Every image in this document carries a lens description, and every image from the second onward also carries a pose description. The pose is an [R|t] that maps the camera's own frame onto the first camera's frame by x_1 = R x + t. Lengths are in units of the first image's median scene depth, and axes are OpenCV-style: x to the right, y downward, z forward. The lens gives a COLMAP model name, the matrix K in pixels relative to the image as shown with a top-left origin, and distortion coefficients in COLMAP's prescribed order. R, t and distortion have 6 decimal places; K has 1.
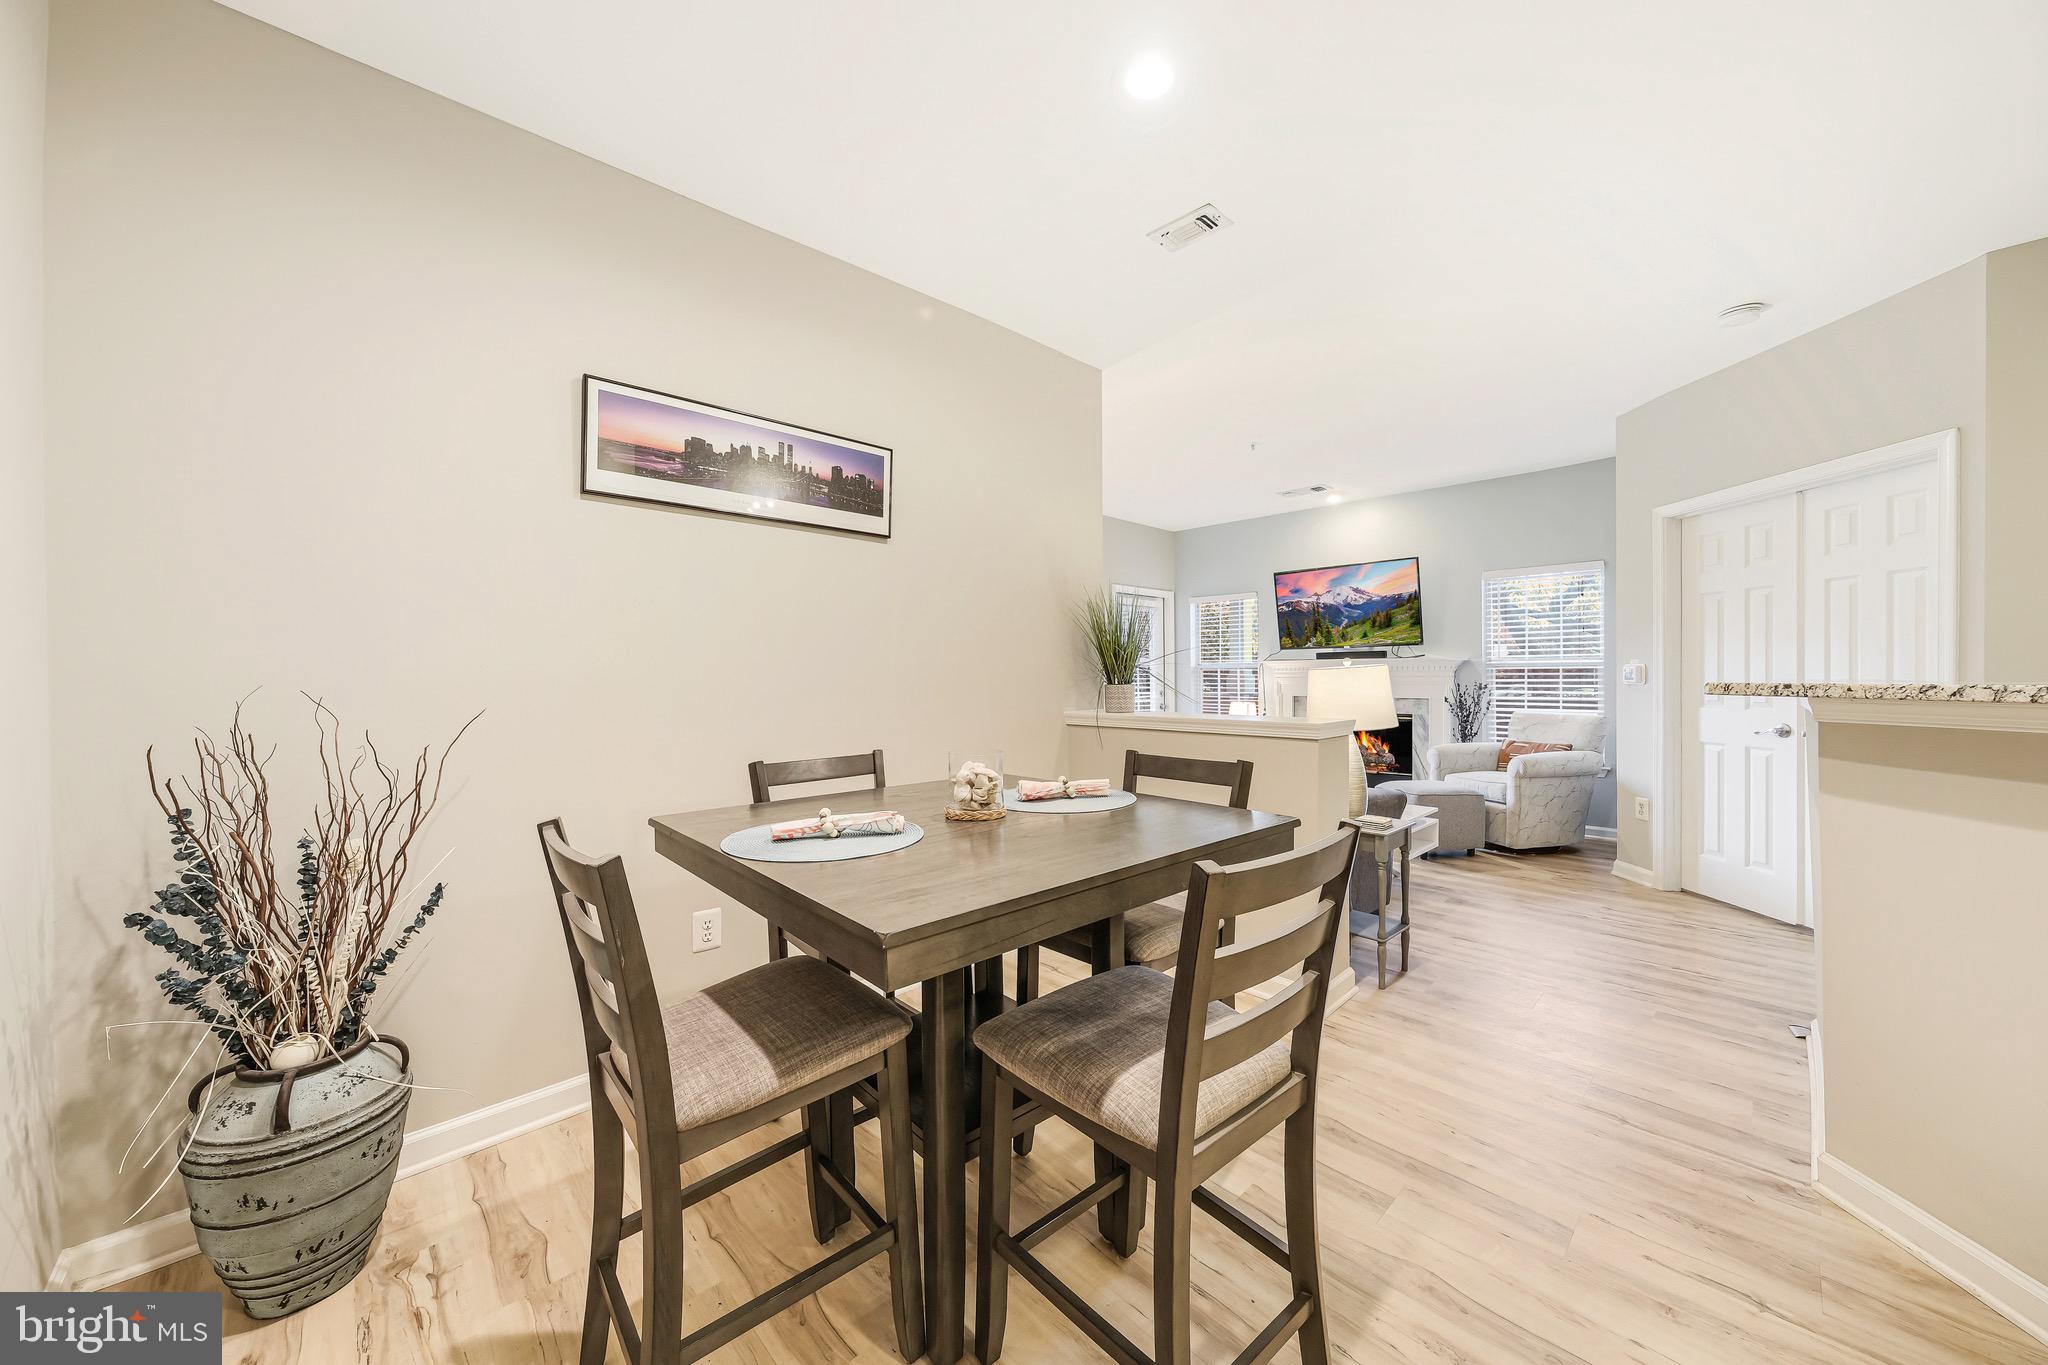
lens RADIAL K [[716.2, 0, 1022.4], [0, 716.2, 675.9], [0, 0, 1]] dist [-0.004776, 0.000823]
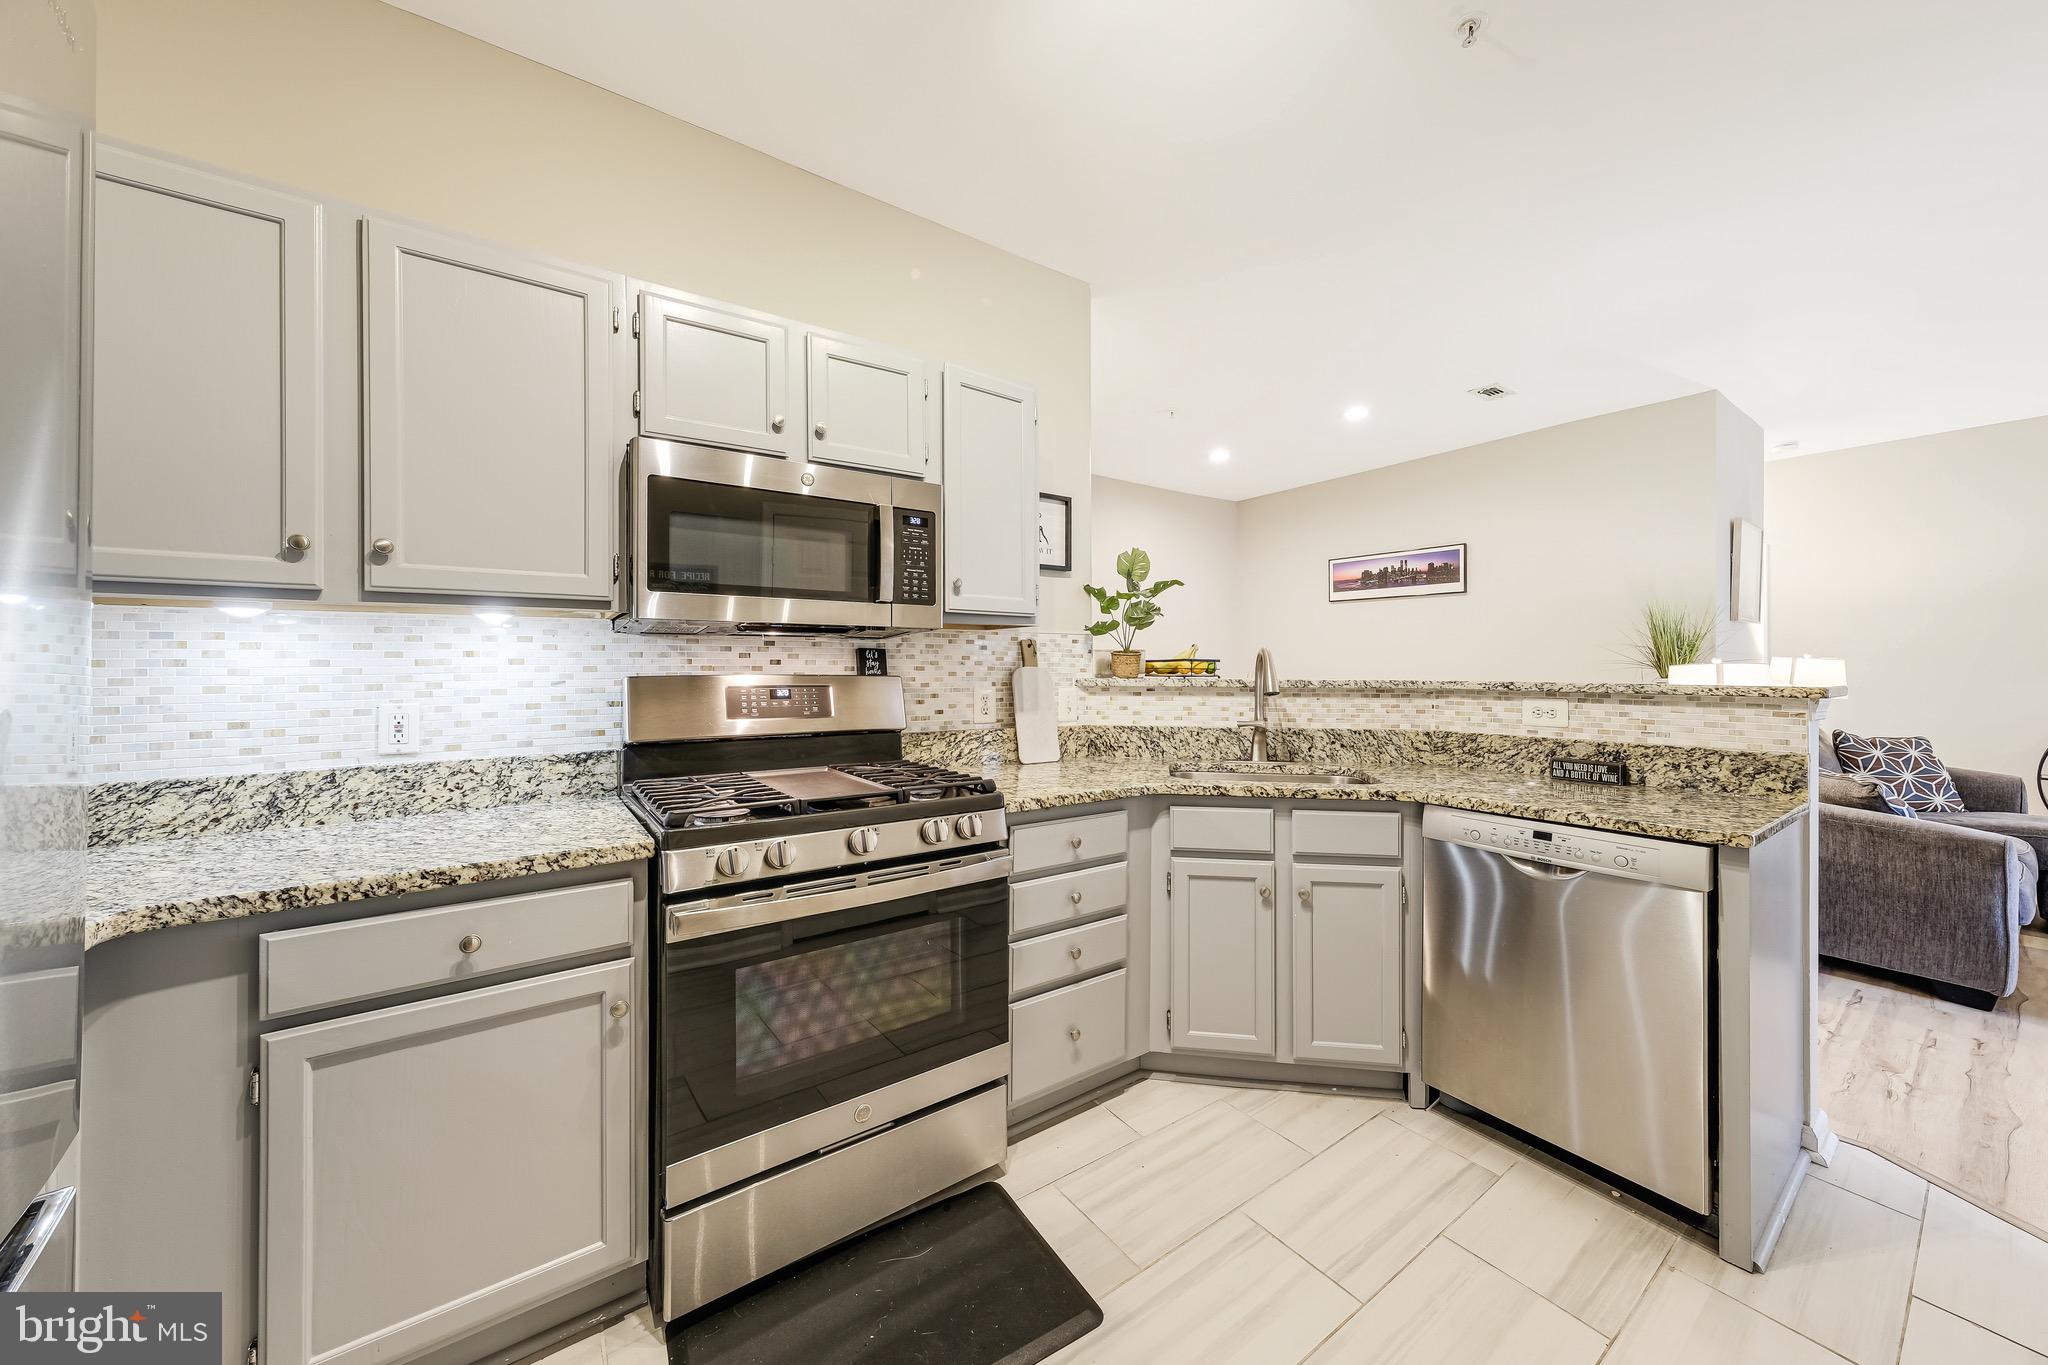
lens RADIAL K [[716.2, 0, 1019.4], [0, 716.2, 663.6], [0, 0, 1]] dist [-0.004776, 0.000823]
pose [[-0.142094, 0.007295, -0.989826, 0.824870], [0.001771, 0.999973, 0.007116, -0.011617], [0.989852, -0.000742, -0.142103, 0.062375]]
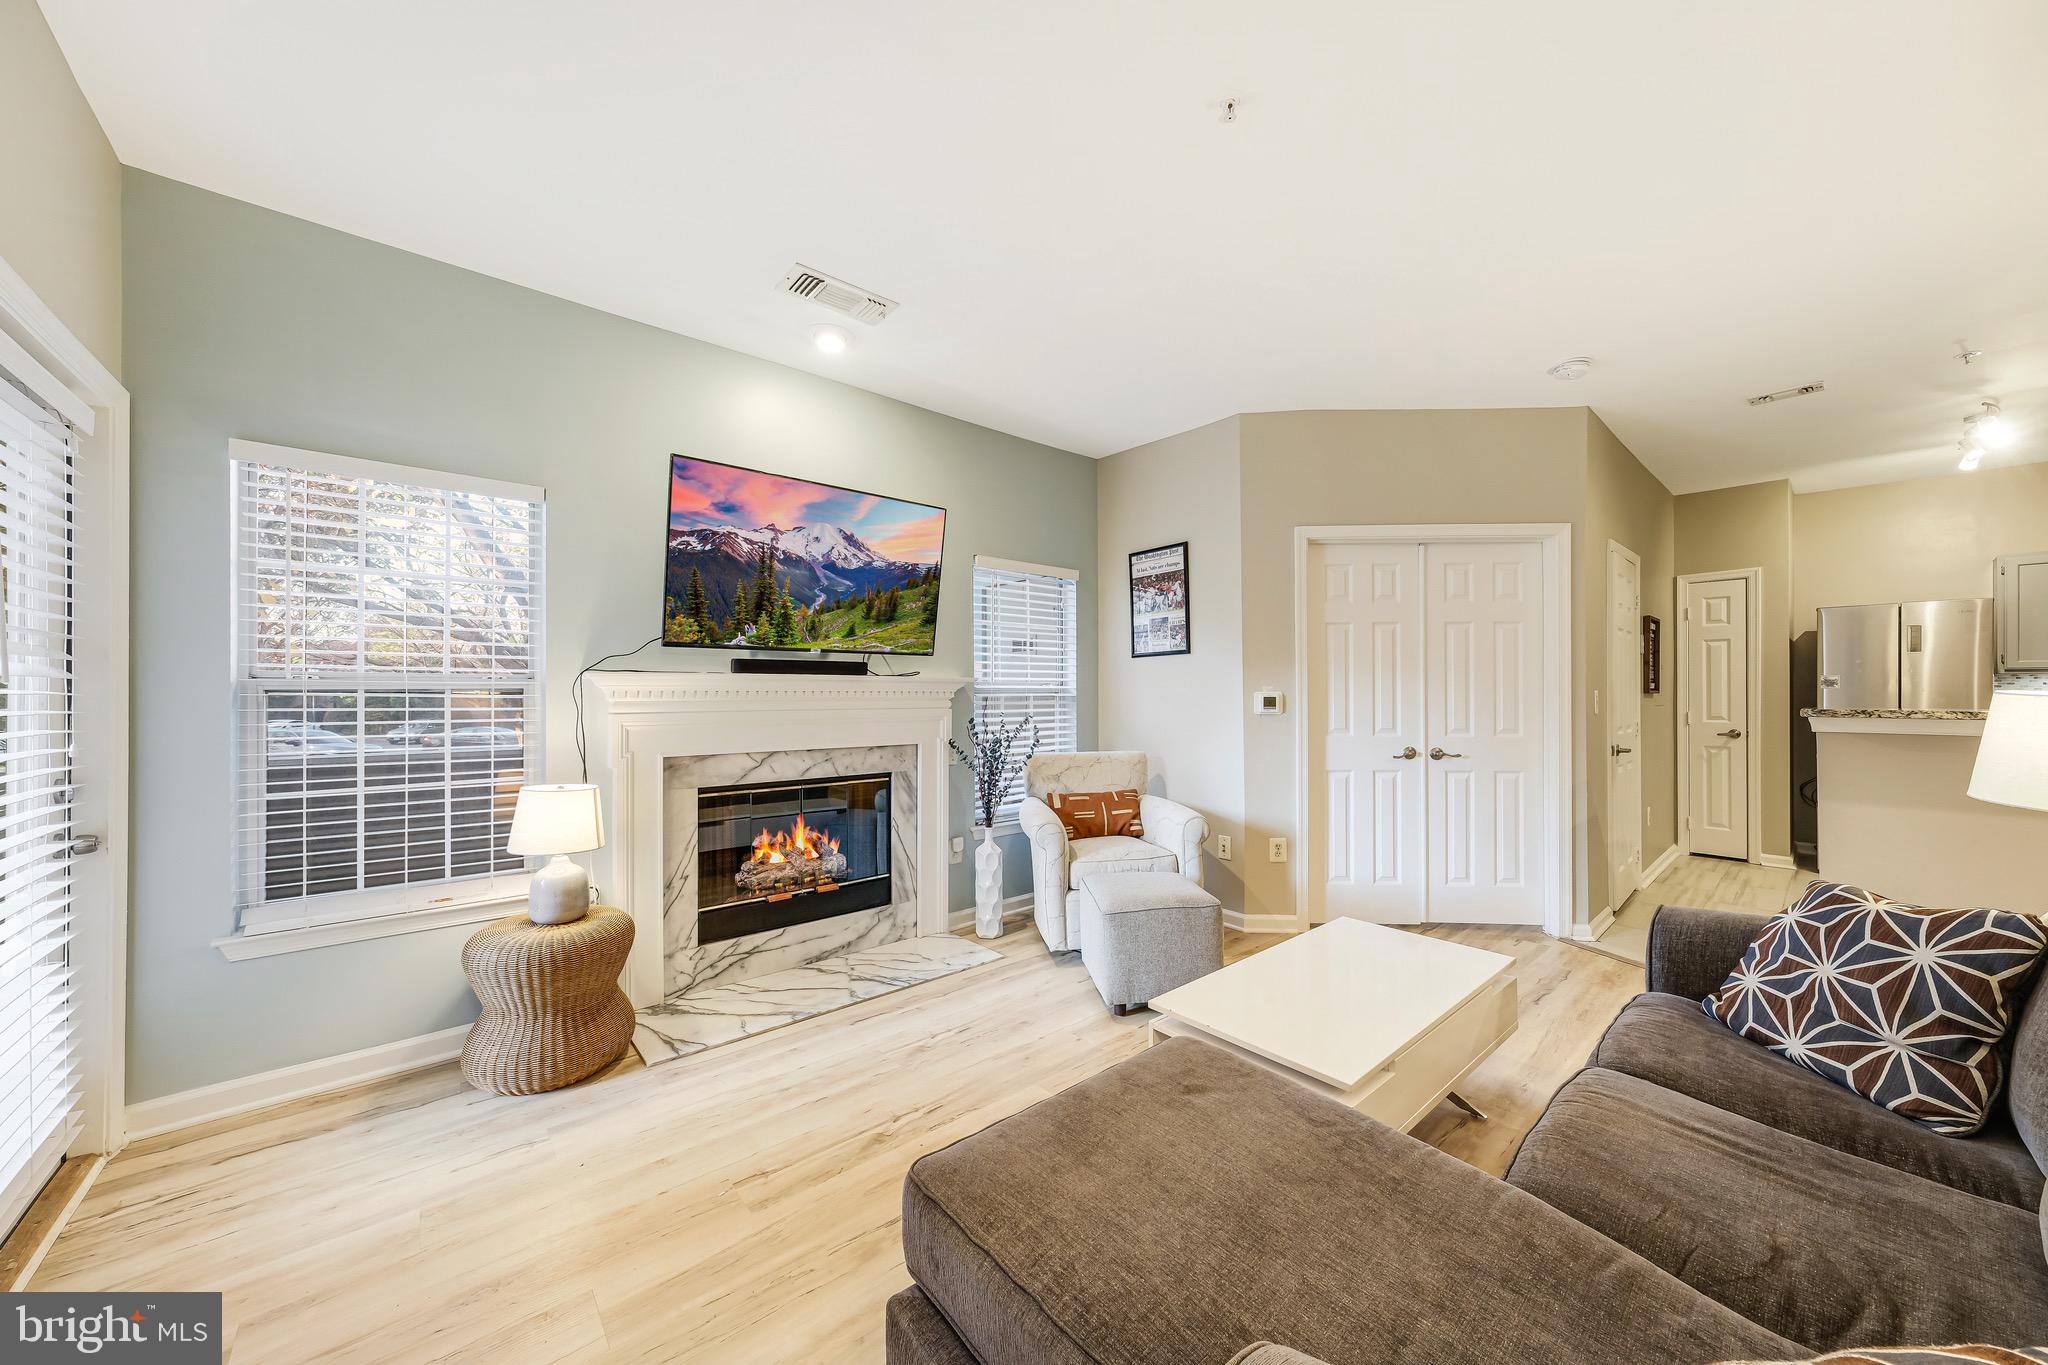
lens RADIAL K [[716.2, 0, 1023.7], [0, 716.2, 684.5], [0, 0, 1]] dist [-0.004776, 0.000823]
pose [[0.036699, 0.022867, 0.999065, -0.042469], [0.002322, 0.999734, -0.022968, -0.003768], [-0.999324, 0.003162, 0.036636, 0.883089]]
